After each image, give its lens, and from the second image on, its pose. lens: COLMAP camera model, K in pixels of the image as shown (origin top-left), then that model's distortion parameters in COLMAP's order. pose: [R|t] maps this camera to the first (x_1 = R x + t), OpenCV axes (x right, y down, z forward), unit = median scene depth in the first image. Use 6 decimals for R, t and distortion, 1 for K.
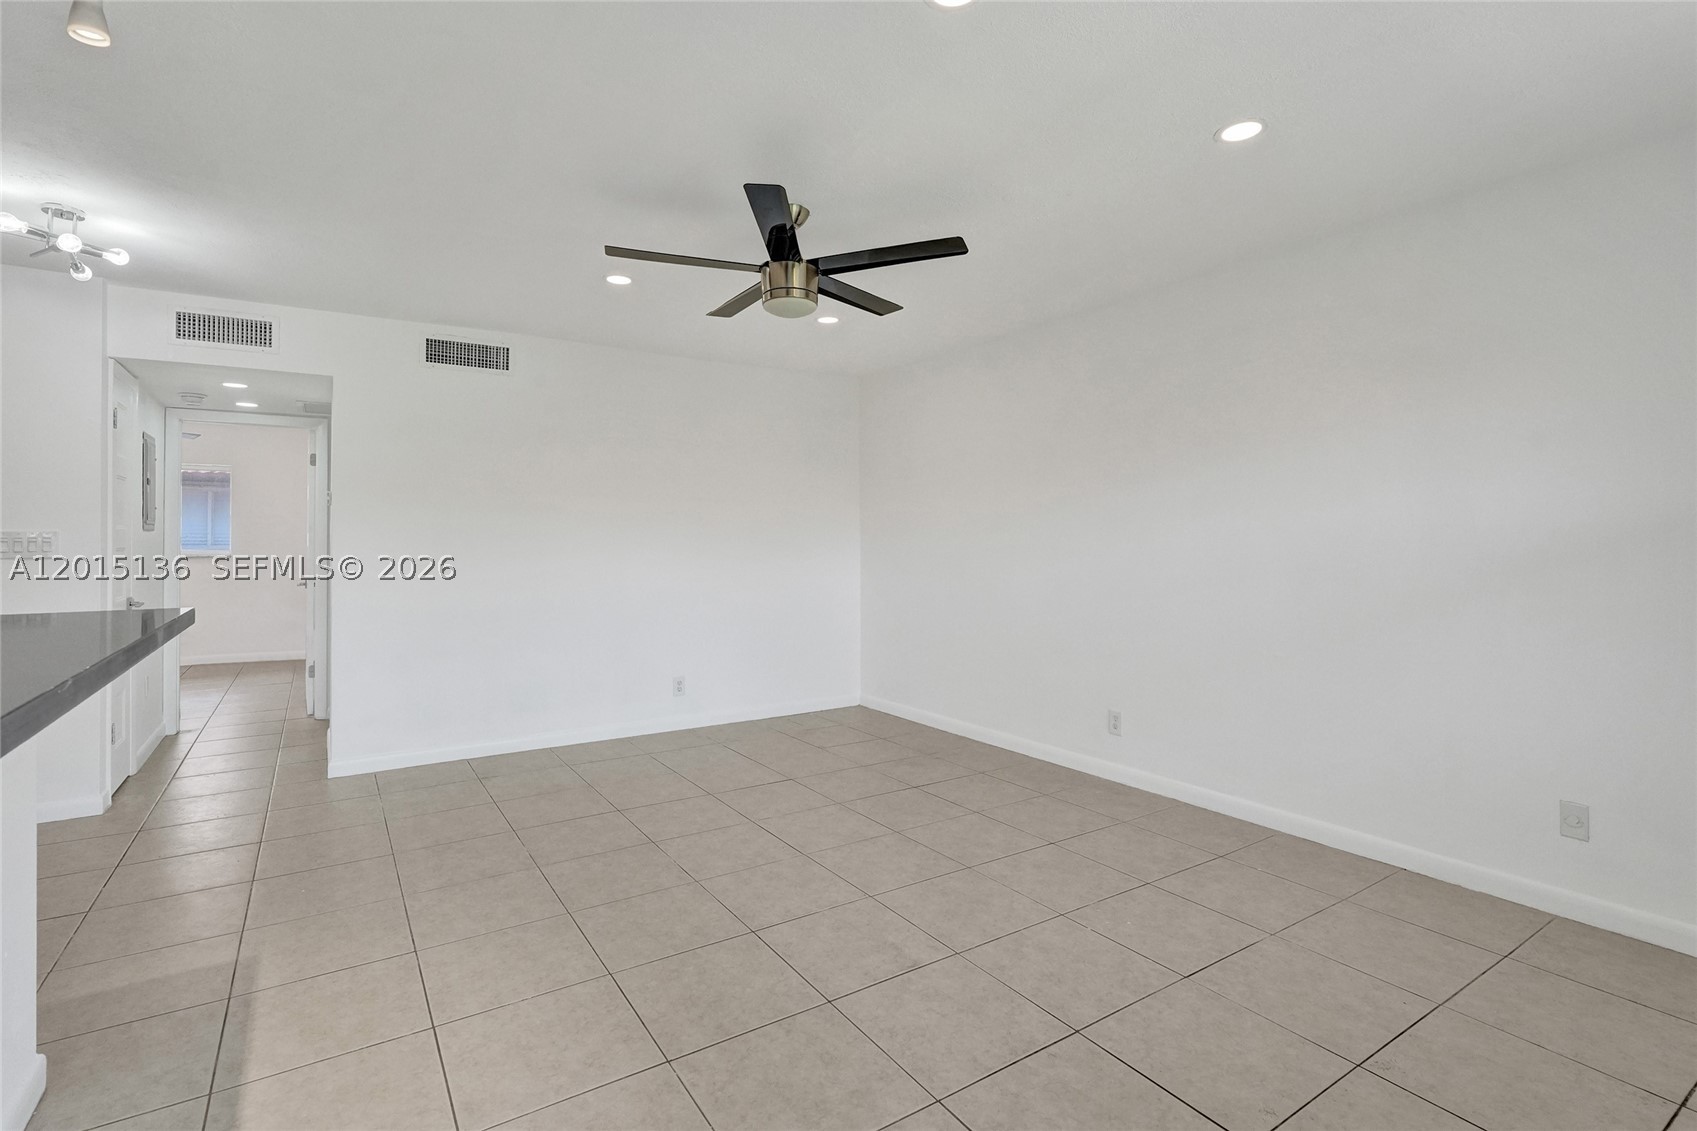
lens RADIAL K [[798.2, 0, 848.3], [0, 798.2, 536.7], [0, 0, 1]] dist [-0.000465, -0.000078]
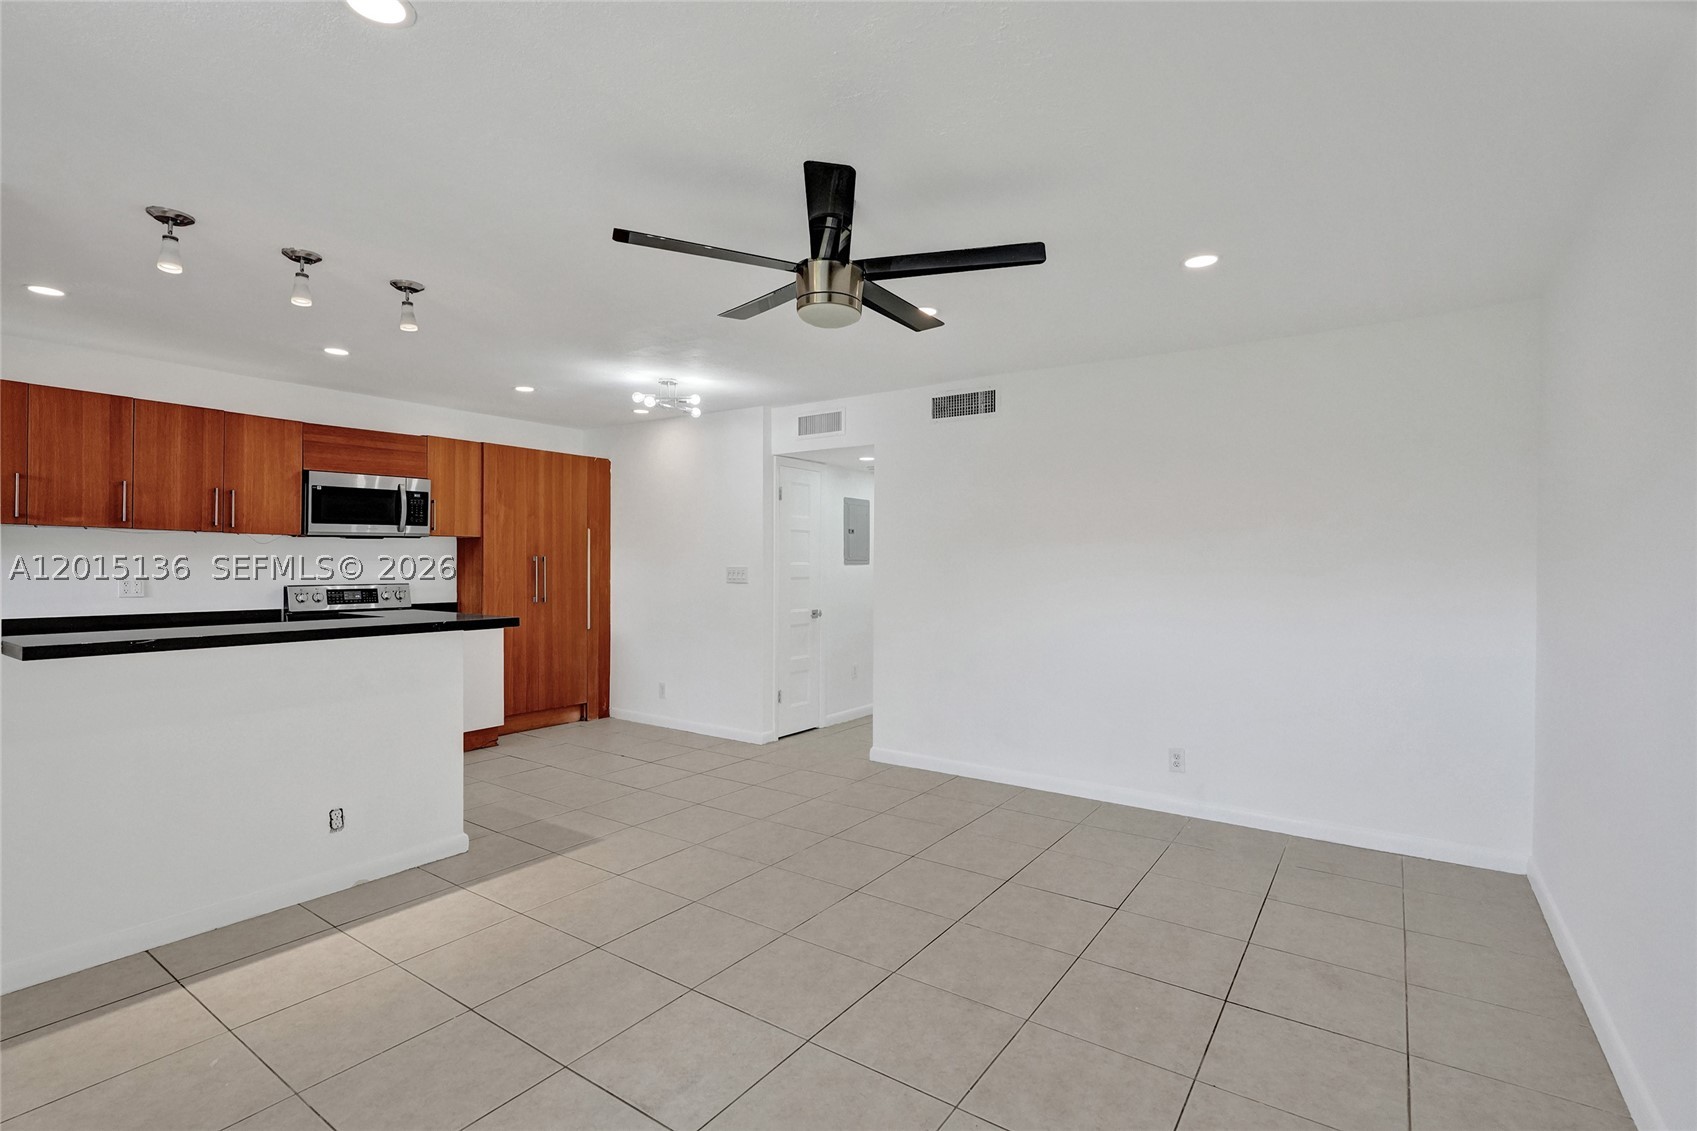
lens RADIAL K [[793.1, 0, 848.5], [0, 793.1, 565.5], [0, 0, 1]] dist [0.000103, -0.000069]
pose [[0.378770, 0.006021, -0.925471, 0.583673], [-0.005020, 0.999977, 0.004451, -0.016540], [0.925477, 0.002960, 0.378791, 0.564698]]
